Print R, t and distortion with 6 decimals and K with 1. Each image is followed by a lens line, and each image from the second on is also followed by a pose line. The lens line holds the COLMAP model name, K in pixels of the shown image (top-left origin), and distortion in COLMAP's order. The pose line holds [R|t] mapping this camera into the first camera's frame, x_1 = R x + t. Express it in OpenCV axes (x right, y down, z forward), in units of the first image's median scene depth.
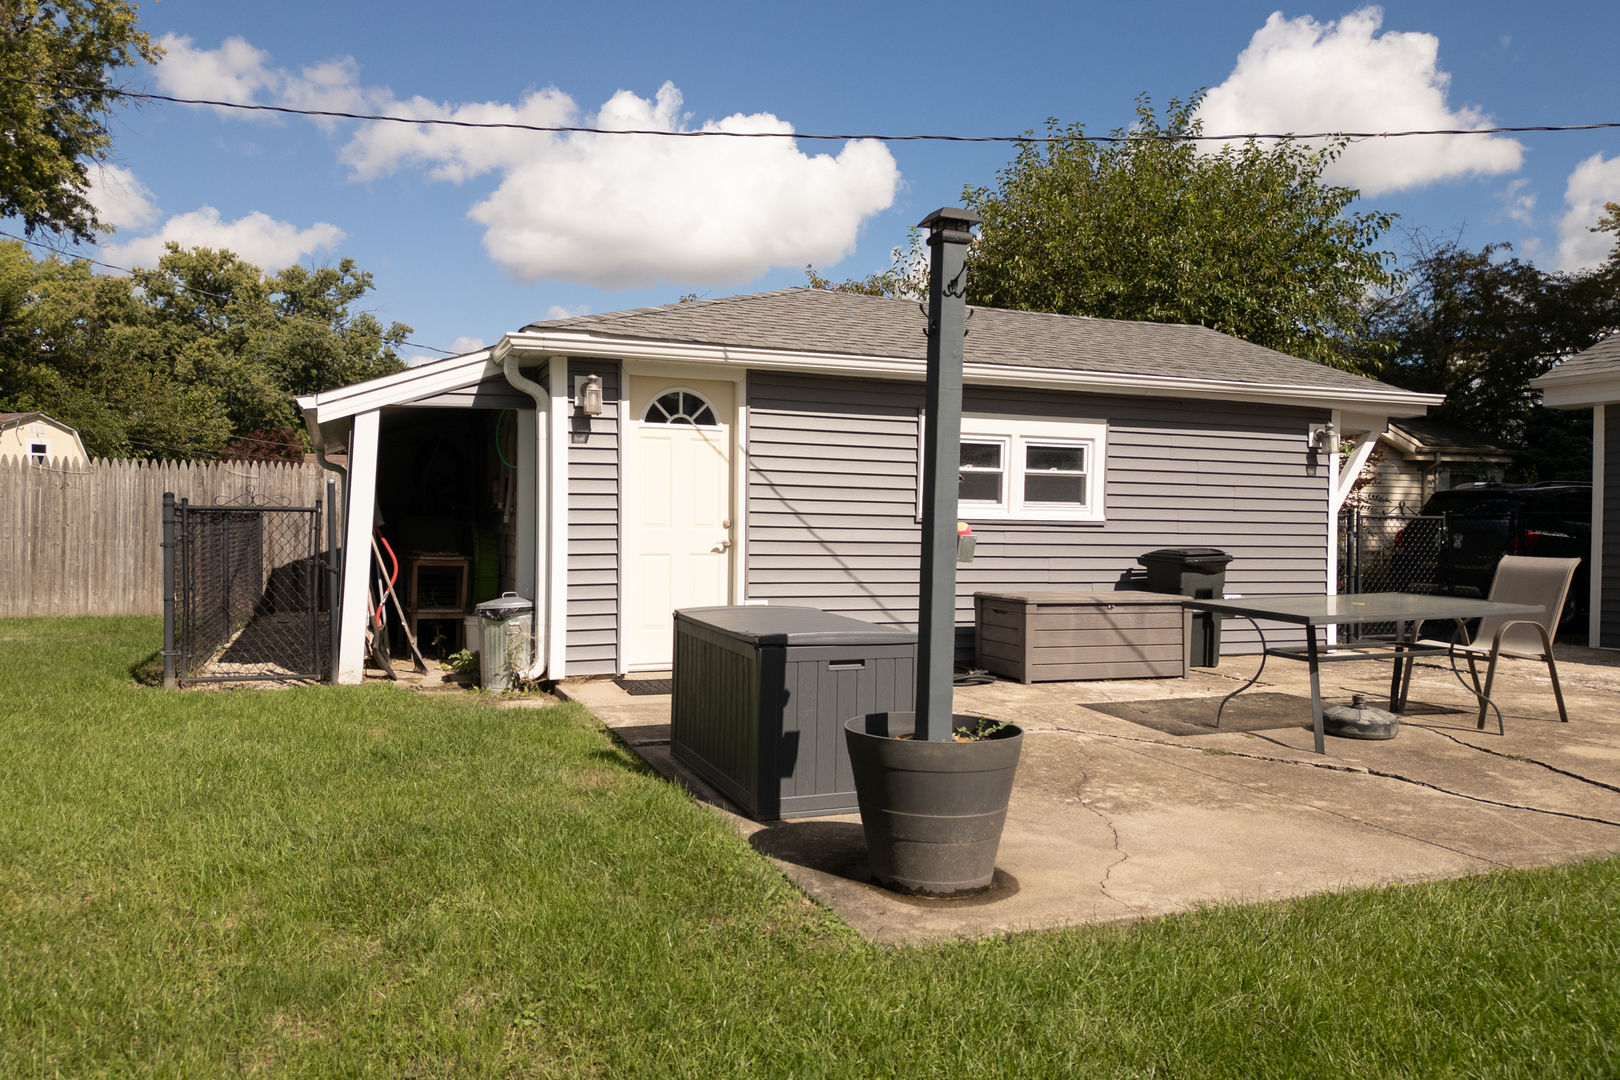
lens RADIAL K [[1094.4, 0, 771.0], [0, 1094.4, 536.6], [0, 0, 1]] dist [0.085313, -0.087249]
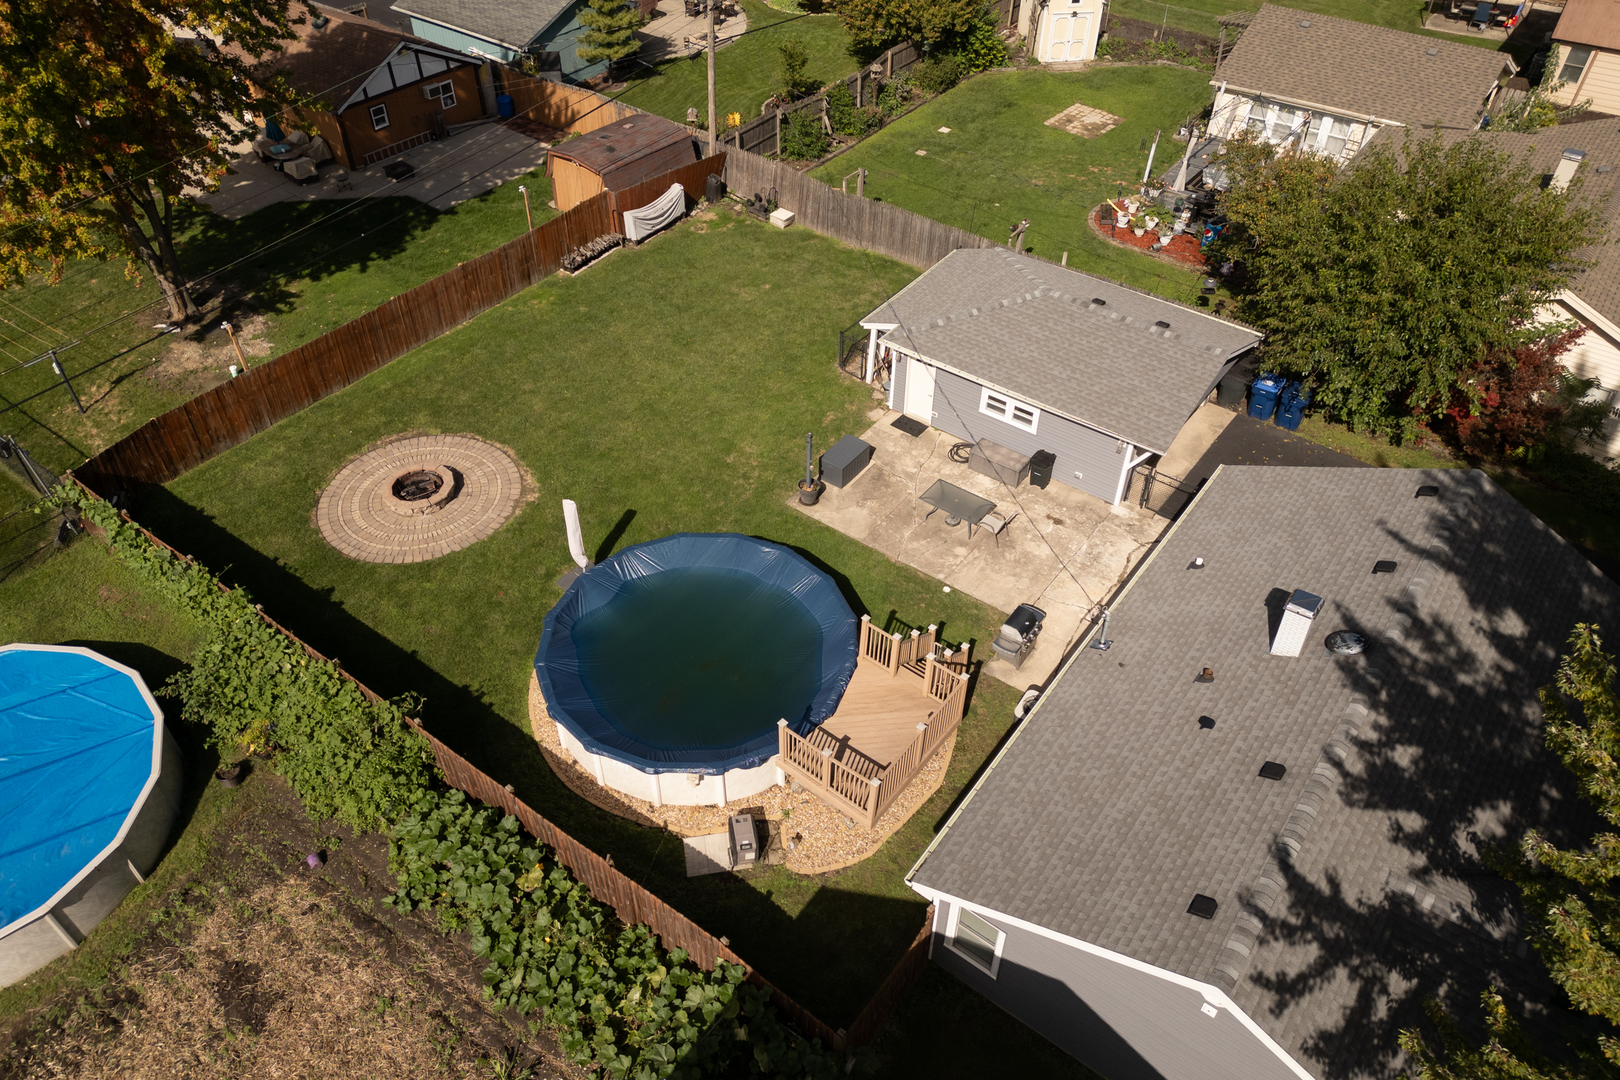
lens RADIAL K [[1131.1, 0, 801.1], [0, 1131.1, 539.0], [0, 0, 1]] dist [0.092476, -0.097055]
pose [[0.547772, 0.557237, -0.624045, 2.112310], [-0.007950, 0.749339, 0.662139, -1.917190], [0.836590, -0.357740, 0.414897, -0.984185]]
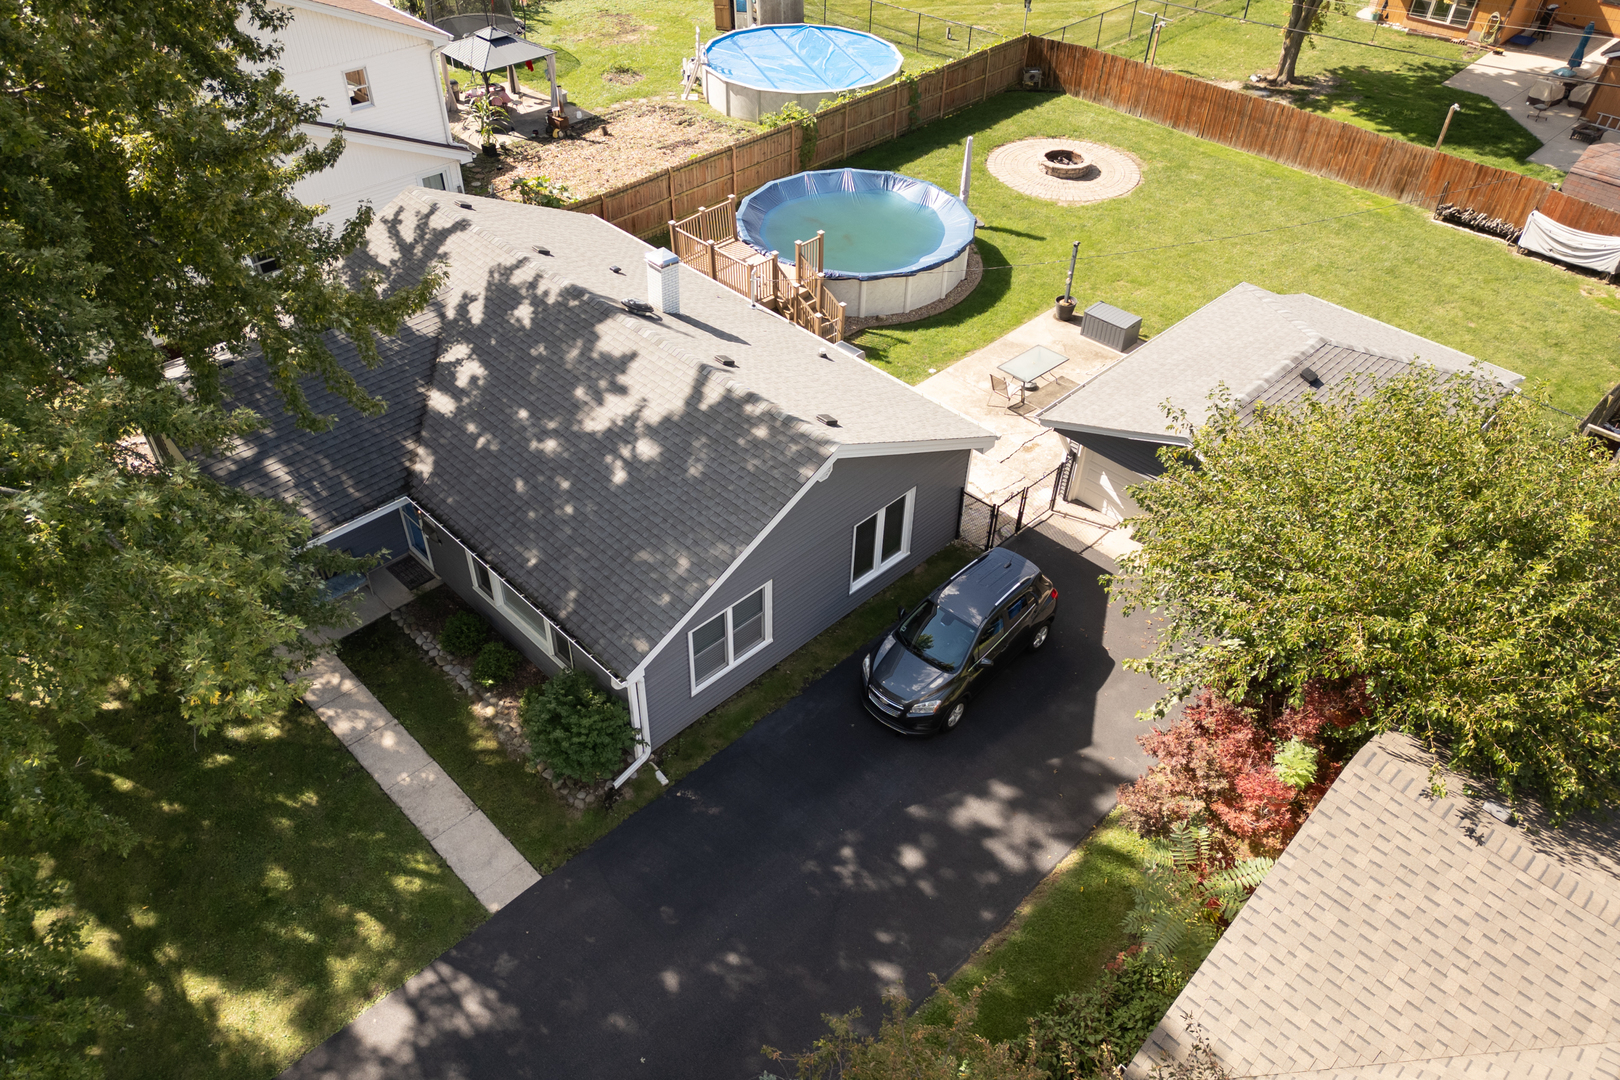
lens RADIAL K [[1154.6, 0, 813.5], [0, 1154.6, 522.9], [0, 0, 1]] dist [0.083249, -0.106515]
pose [[-0.906730, 0.248145, -0.340976, 2.041163], [-0.035711, 0.760468, 0.648393, -1.605650], [0.420197, 0.600093, -0.680678, 2.778724]]
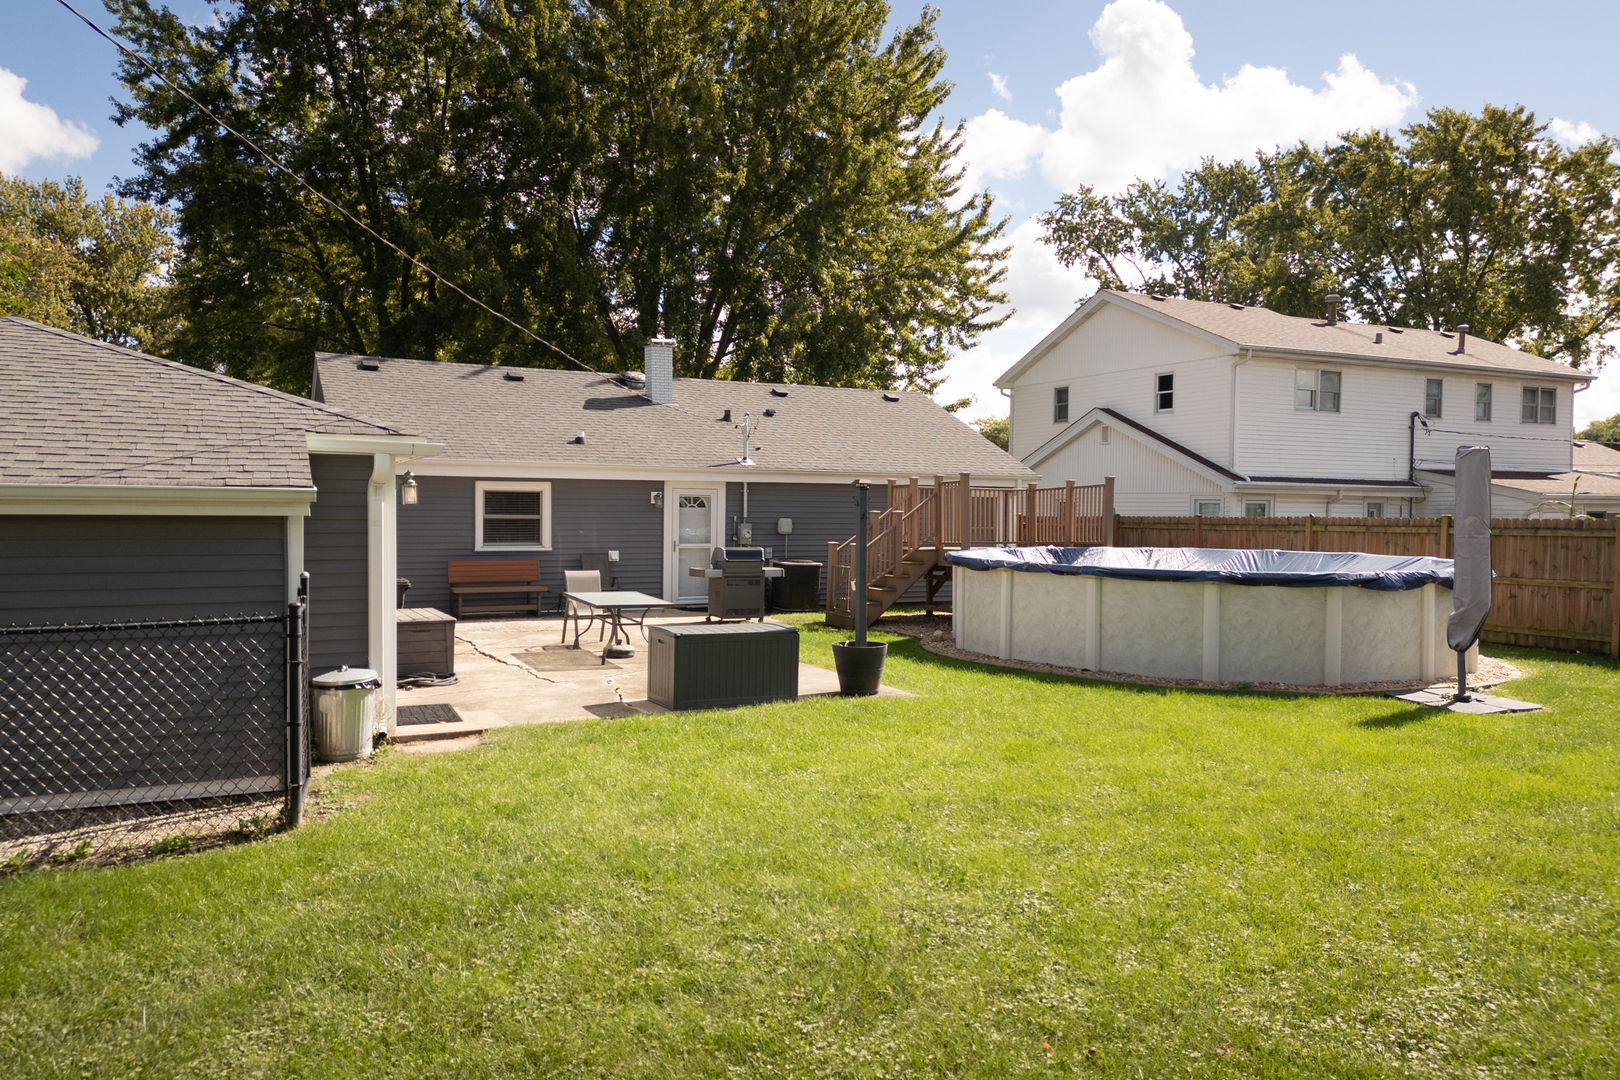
lens RADIAL K [[1160.7, 0, 810.0], [0, 1160.7, 540.0], [0, 0, 1]] dist [0.107237, -0.140837]
pose [[-0.113110, -0.041264, 0.992725, -1.242823], [0.000117, 0.999137, 0.041543, -0.103818], [-0.993582, 0.004816, -0.113008, 0.602407]]
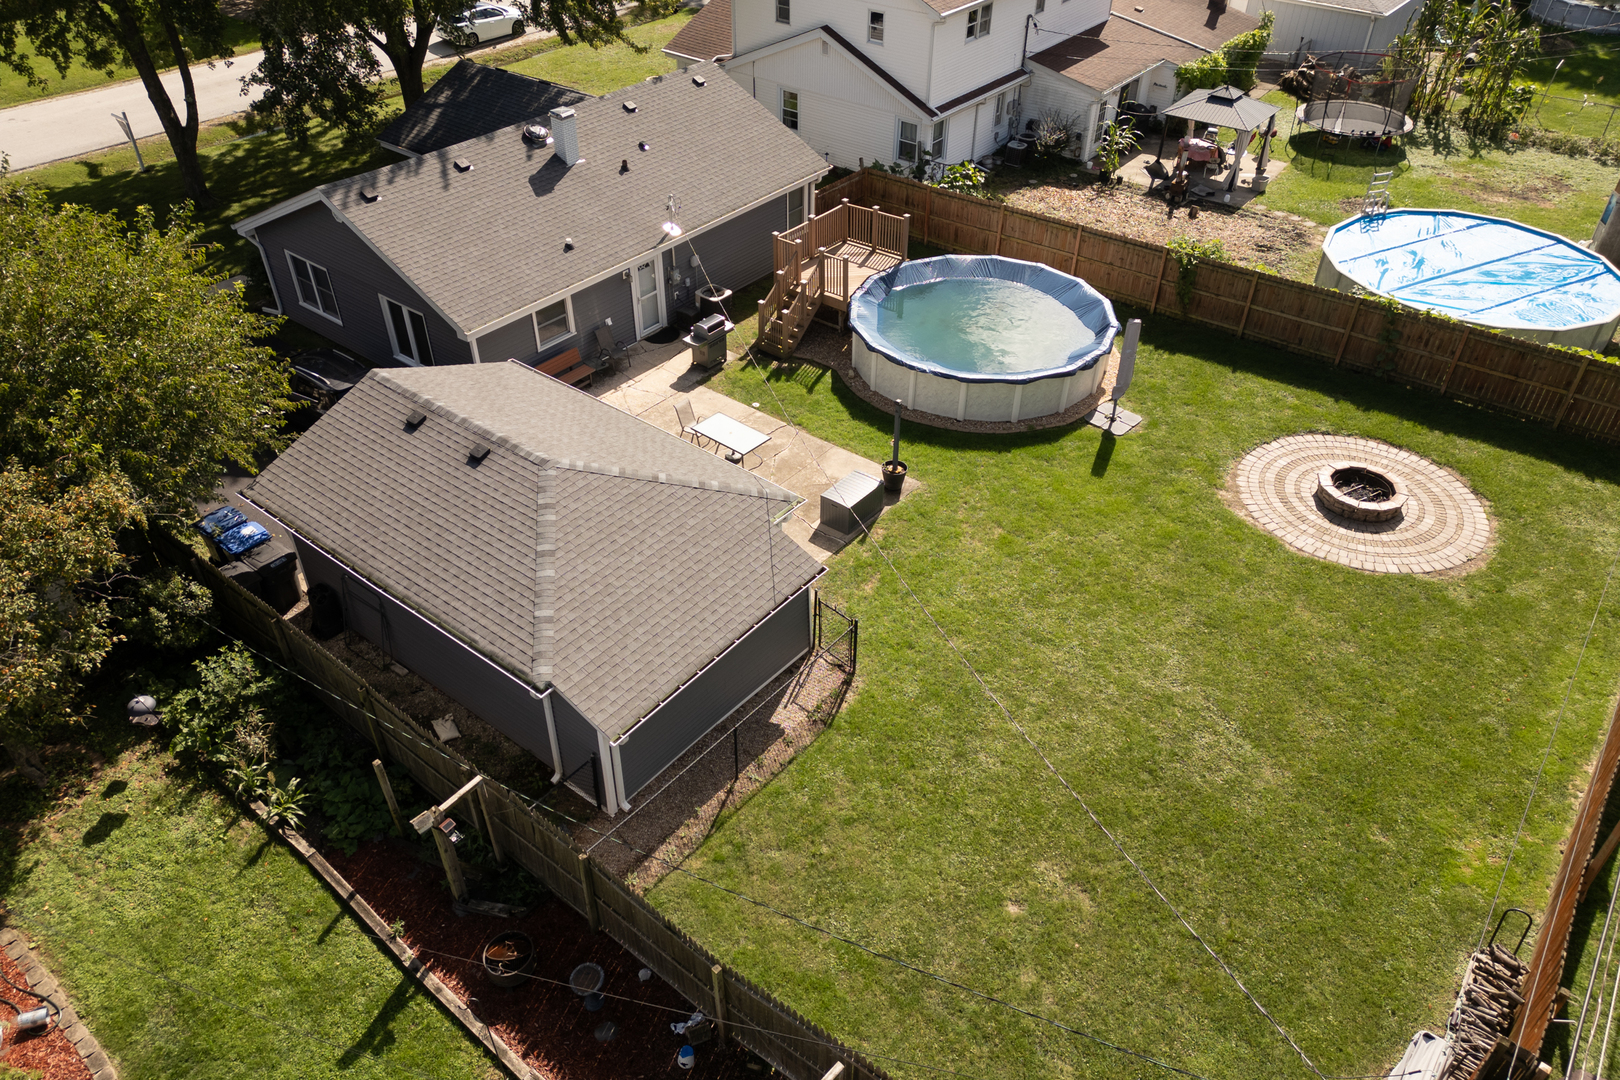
lens RADIAL K [[1131.1, 0, 801.1], [0, 1131.1, 539.0], [0, 0, 1]] dist [0.092476, -0.097055]
pose [[-0.525322, -0.537950, 0.659277, -1.701909], [0.002386, 0.773862, 0.633350, -1.520710], [-0.850900, 0.334286, -0.405243, 1.752546]]
